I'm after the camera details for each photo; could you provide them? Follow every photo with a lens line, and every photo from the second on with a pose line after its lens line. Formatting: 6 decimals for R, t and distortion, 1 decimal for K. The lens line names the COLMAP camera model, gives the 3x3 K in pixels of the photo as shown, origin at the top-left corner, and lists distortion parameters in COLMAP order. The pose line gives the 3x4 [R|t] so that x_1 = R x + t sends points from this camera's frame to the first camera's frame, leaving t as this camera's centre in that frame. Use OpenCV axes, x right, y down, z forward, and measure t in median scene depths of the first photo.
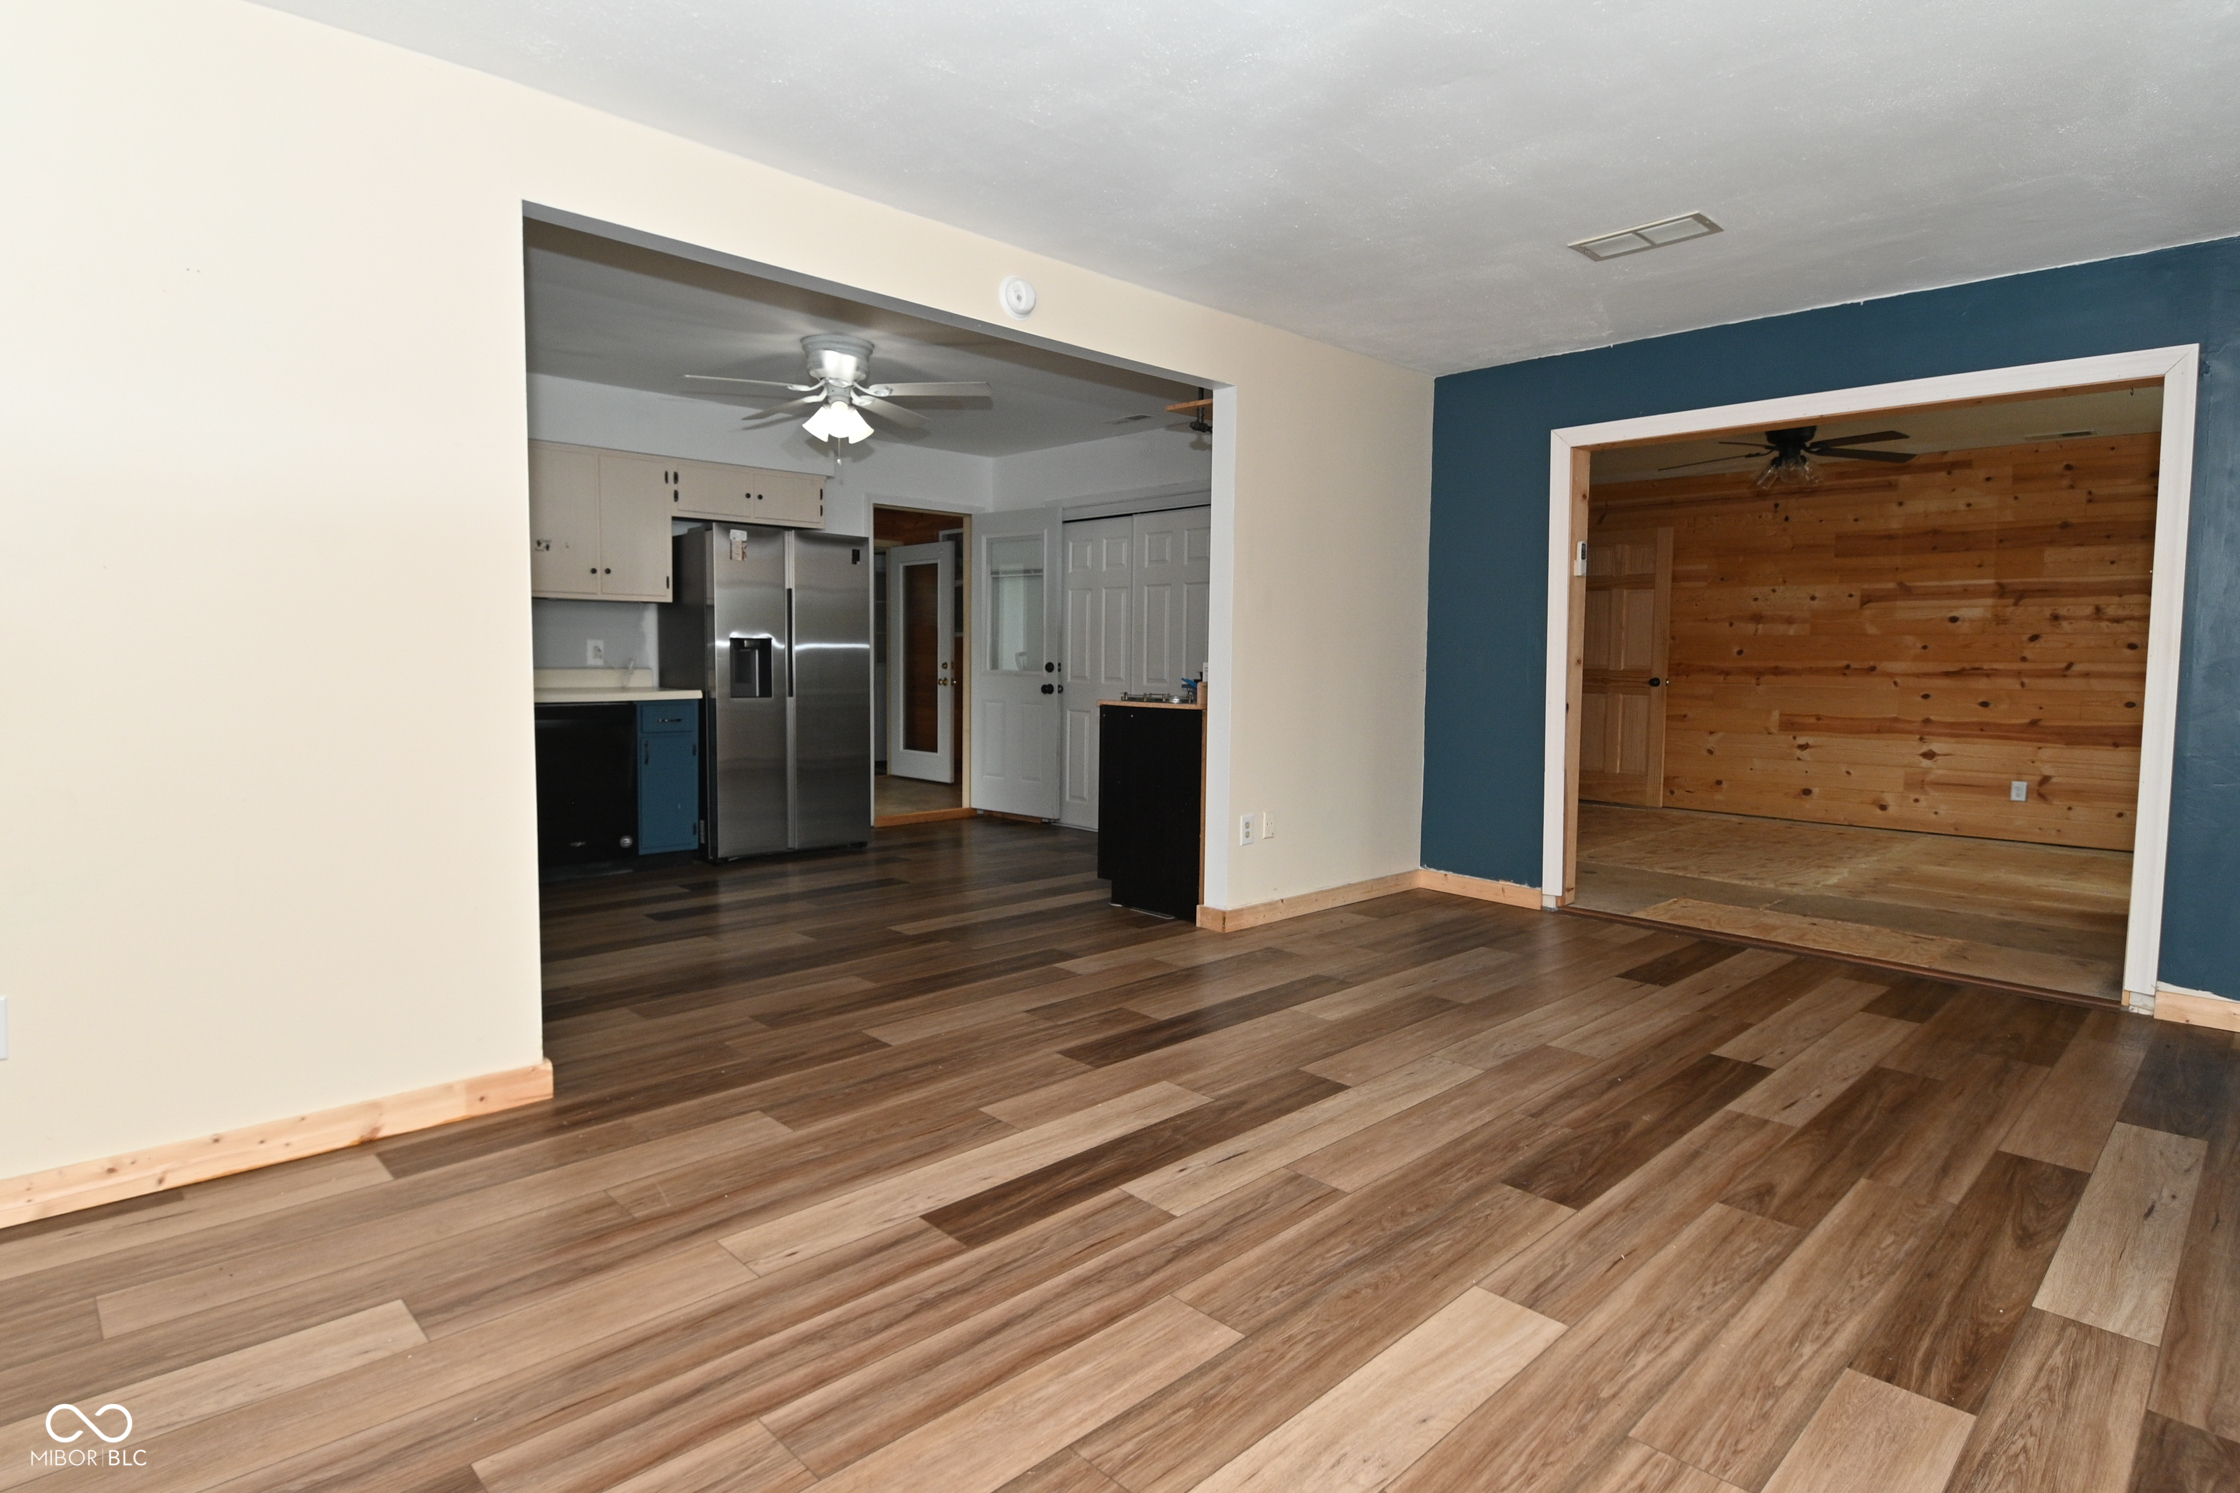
lens RADIAL K [[1173.8, 0, 1127.9], [0, 1173.8, 738.1], [0, 0, 1]] dist [0.008349, -0.017992]
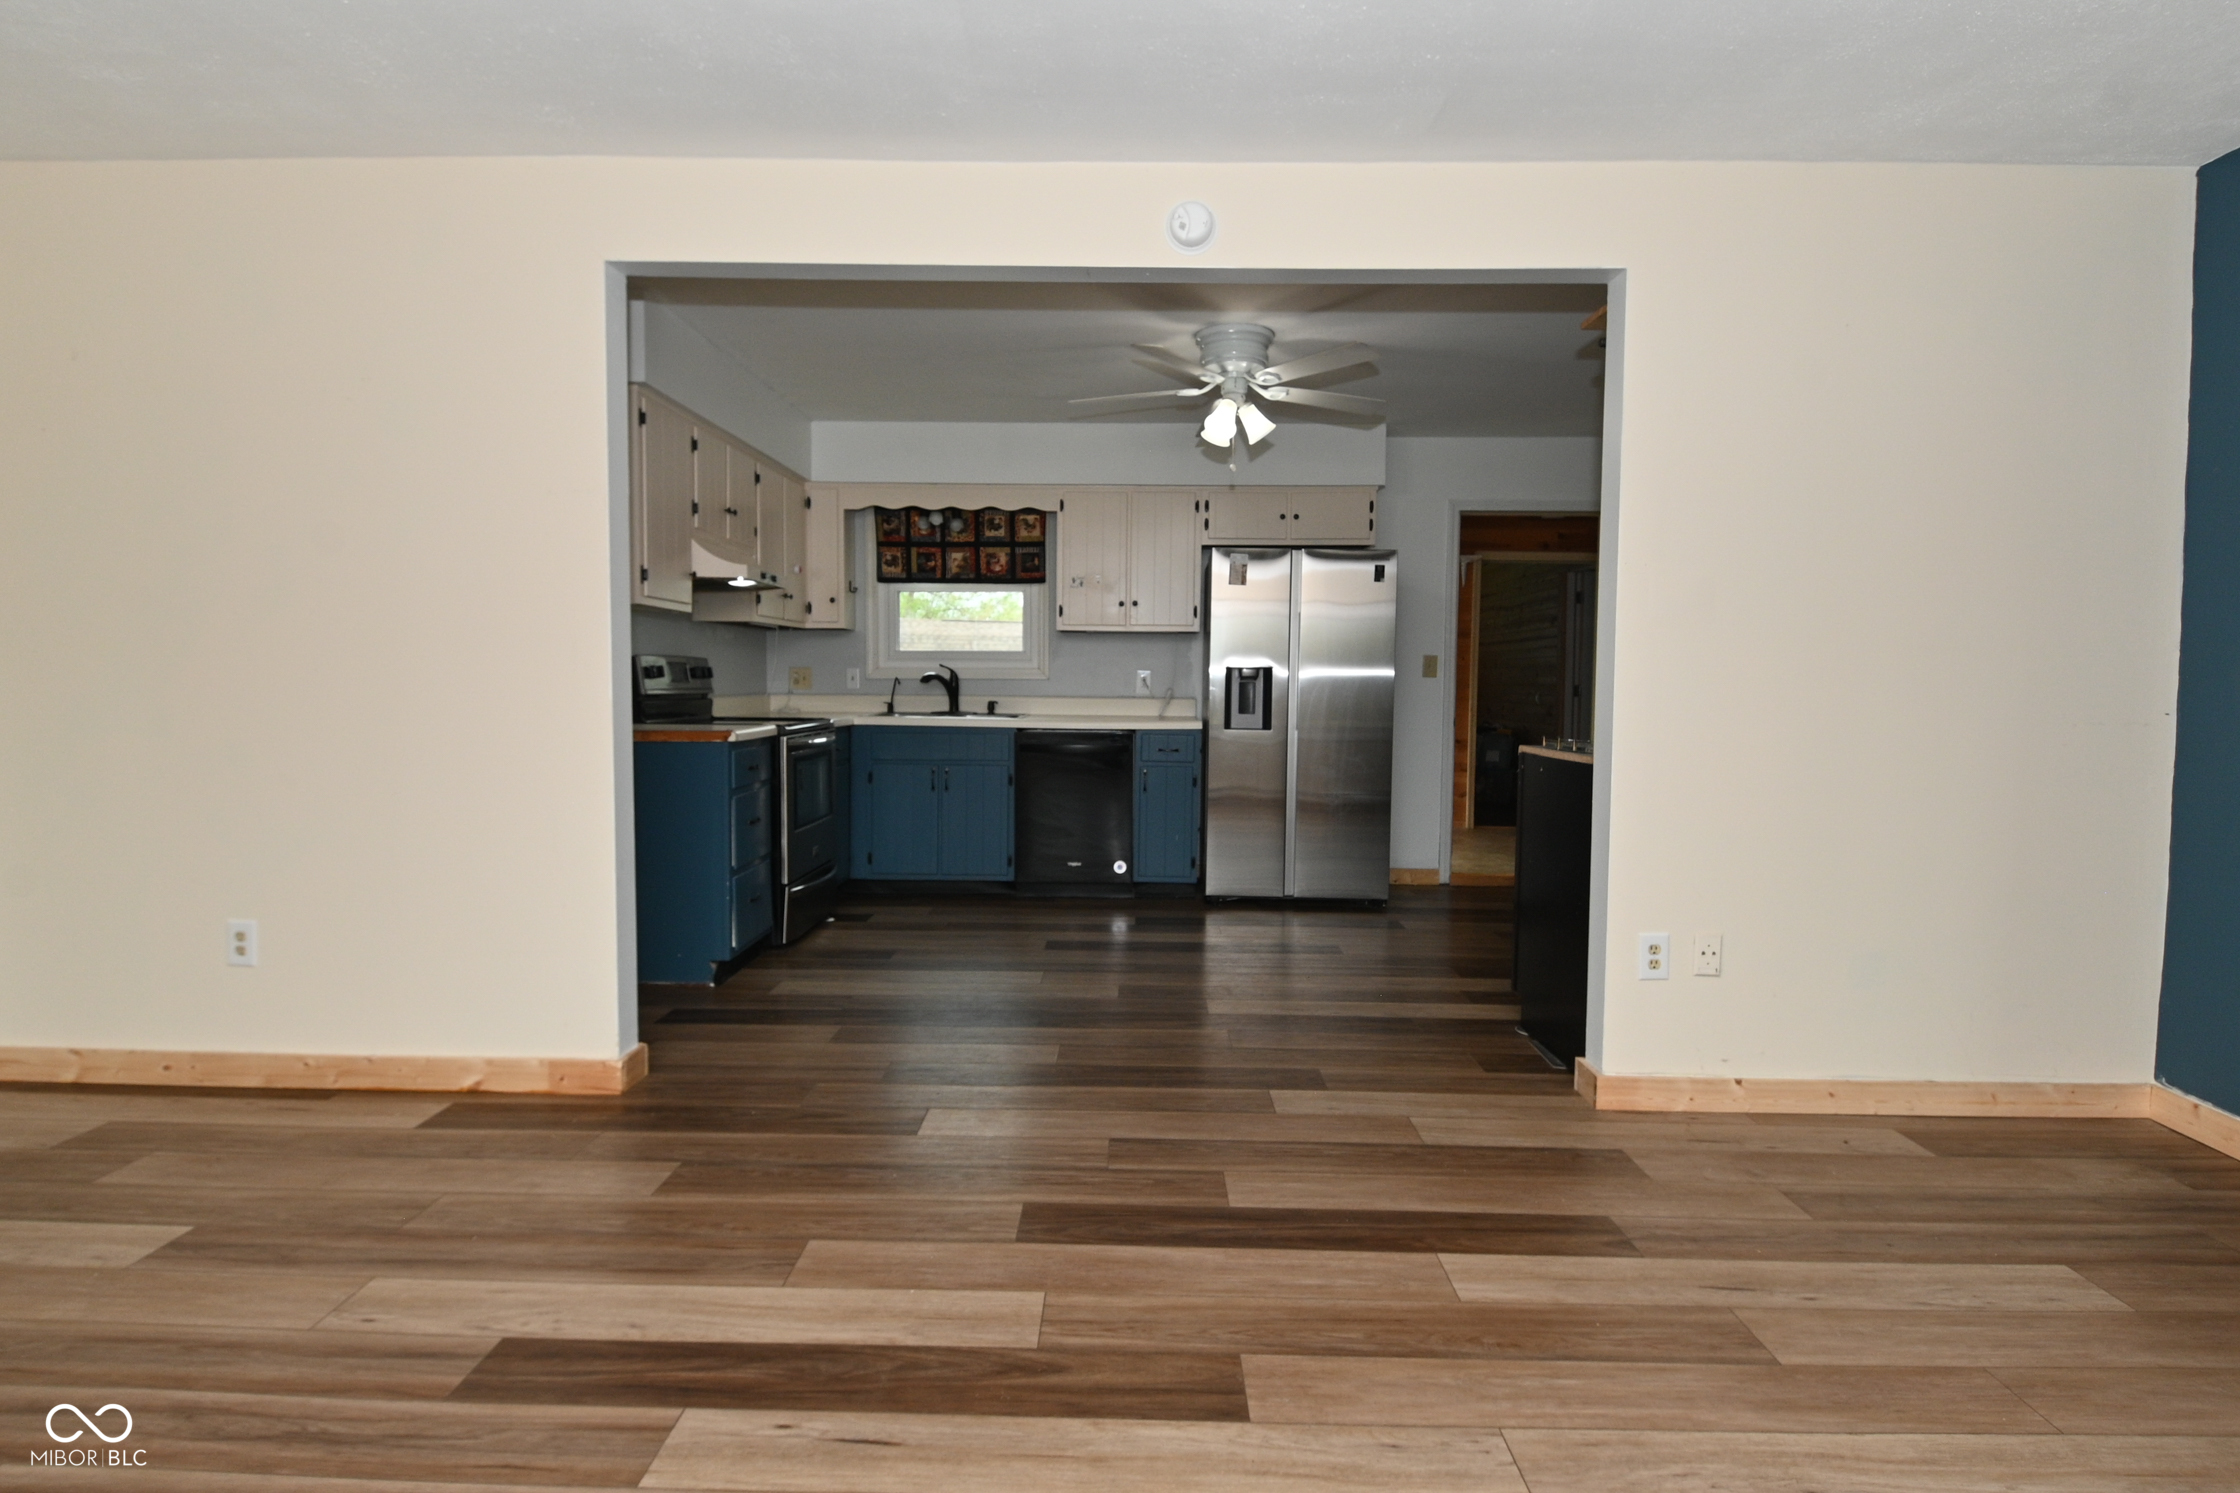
lens RADIAL K [[1173.8, 0, 1112.2], [0, 1173.8, 726.3], [0, 0, 1]] dist [0.008349, -0.017992]
pose [[0.699802, 0.025087, -0.713896, 0.403477], [-0.053155, 0.998441, -0.017019, -0.022797], [0.712357, 0.049857, 0.700045, 0.391711]]
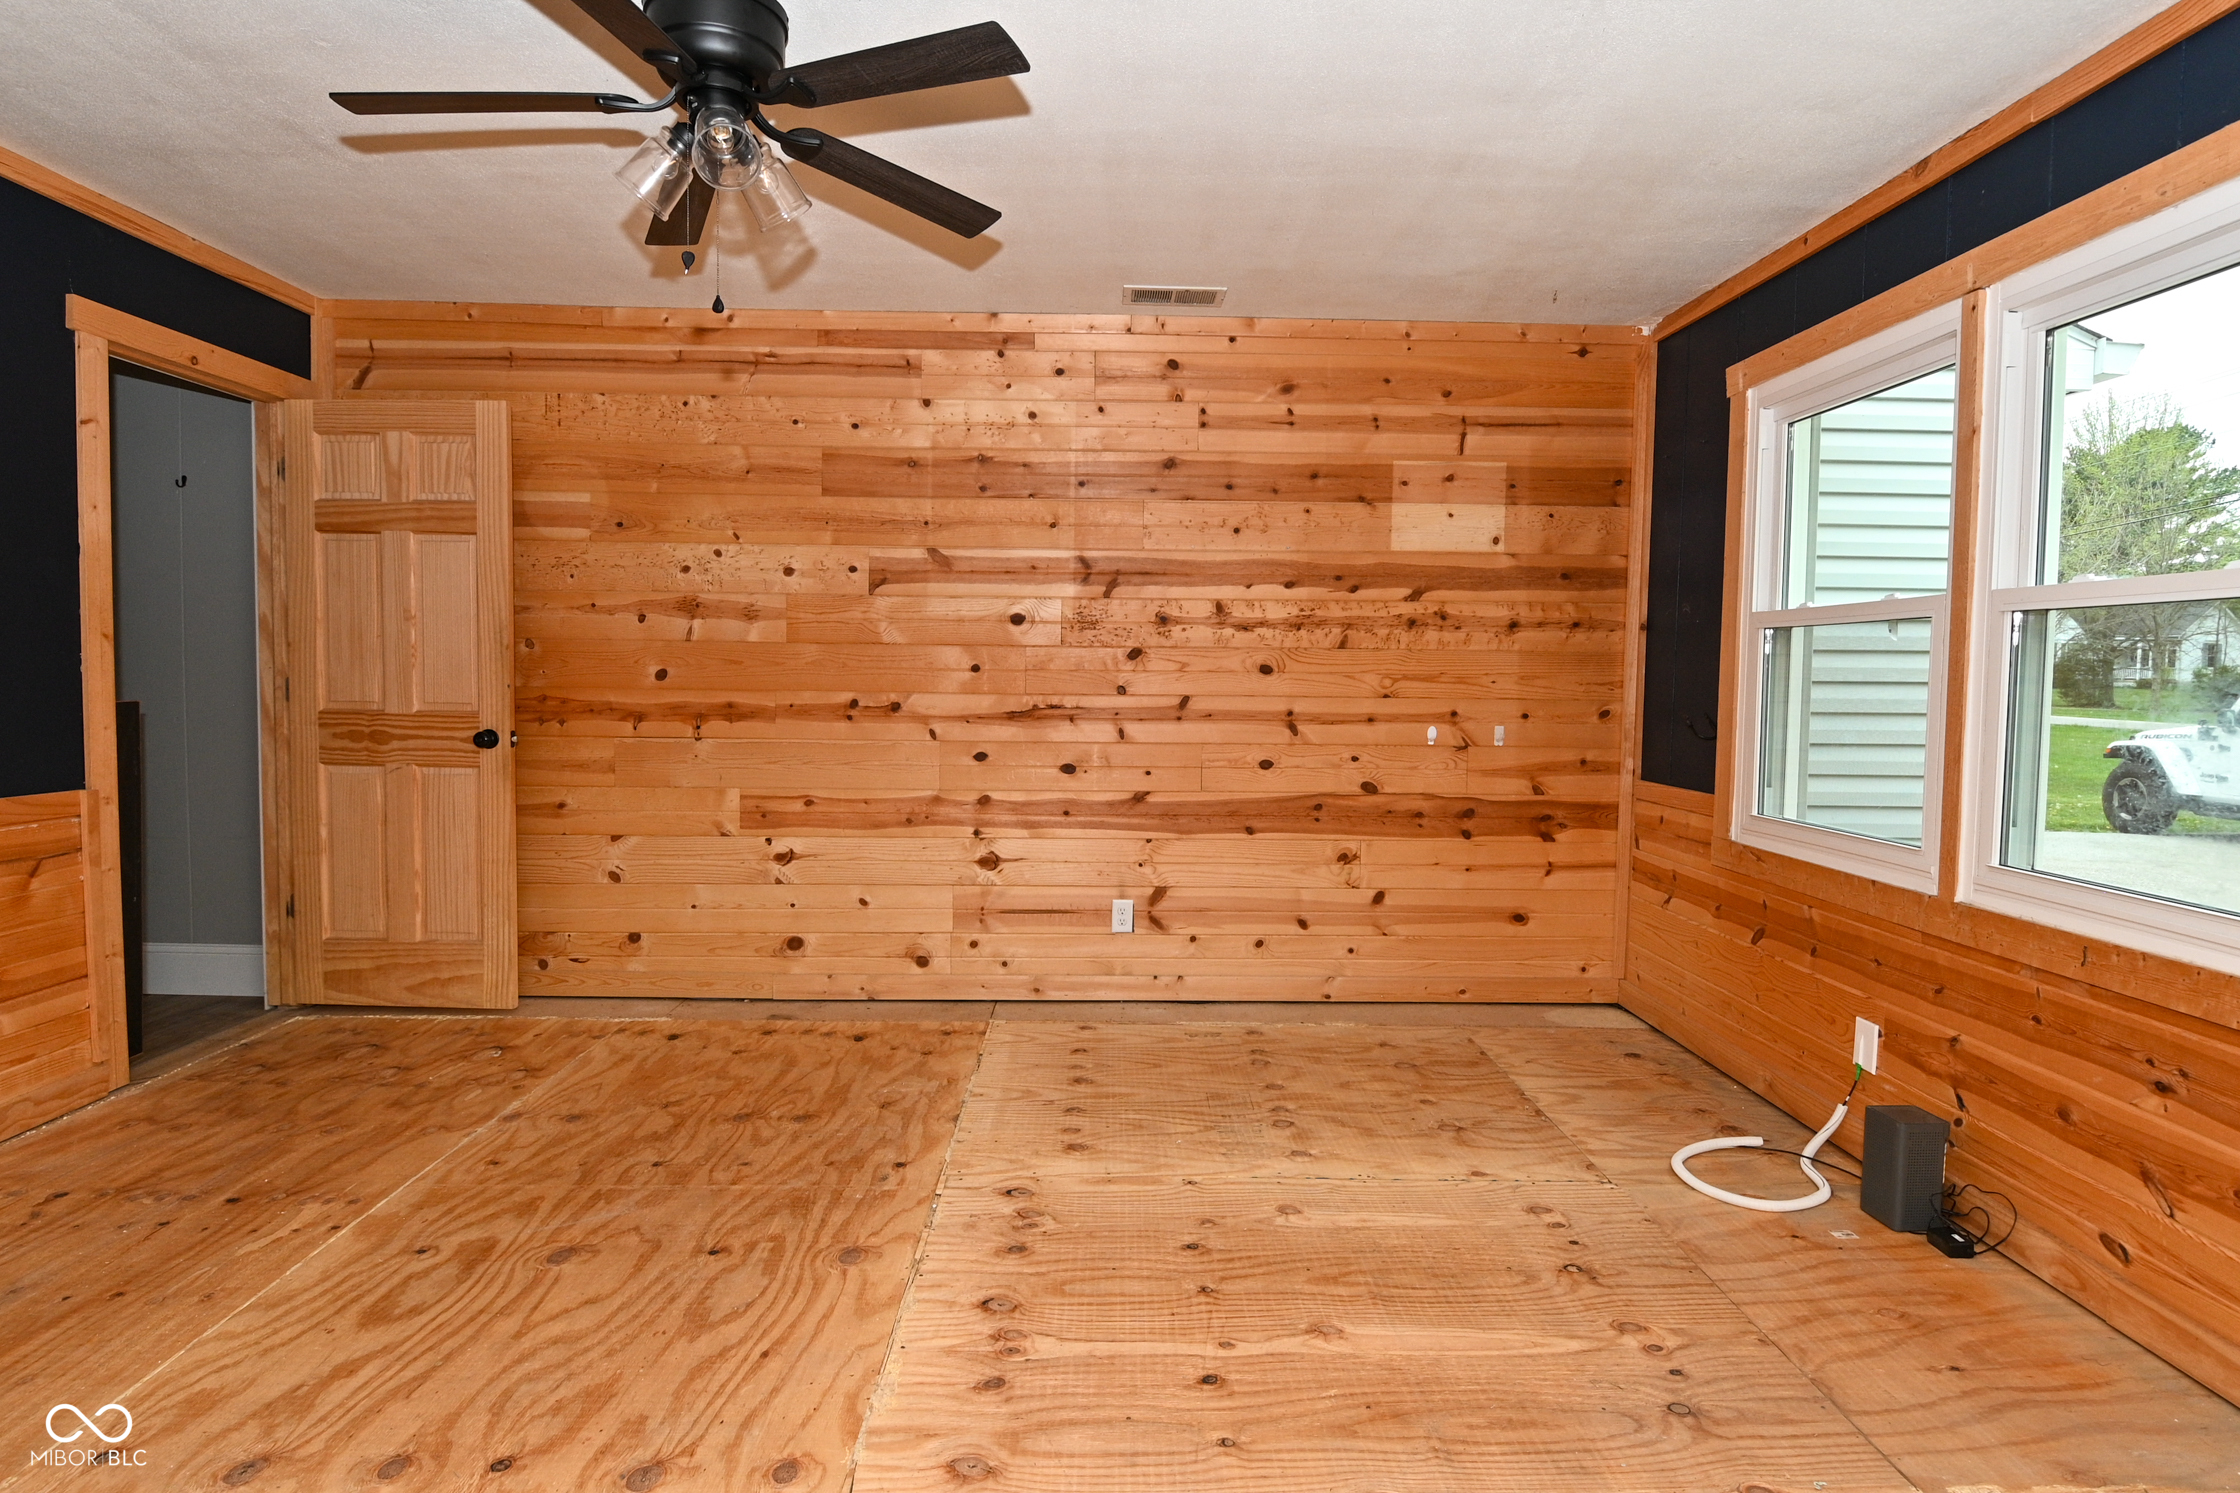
lens RADIAL K [[1173.8, 0, 1097.6], [0, 1173.8, 754.6], [0, 0, 1]] dist [0.008349, -0.017992]
pose [[0.691960, -0.036994, 0.720987, 0.582383], [0.045753, 0.998926, 0.007344, -0.069736], [-0.720484, 0.027905, 0.692910, 1.054432]]
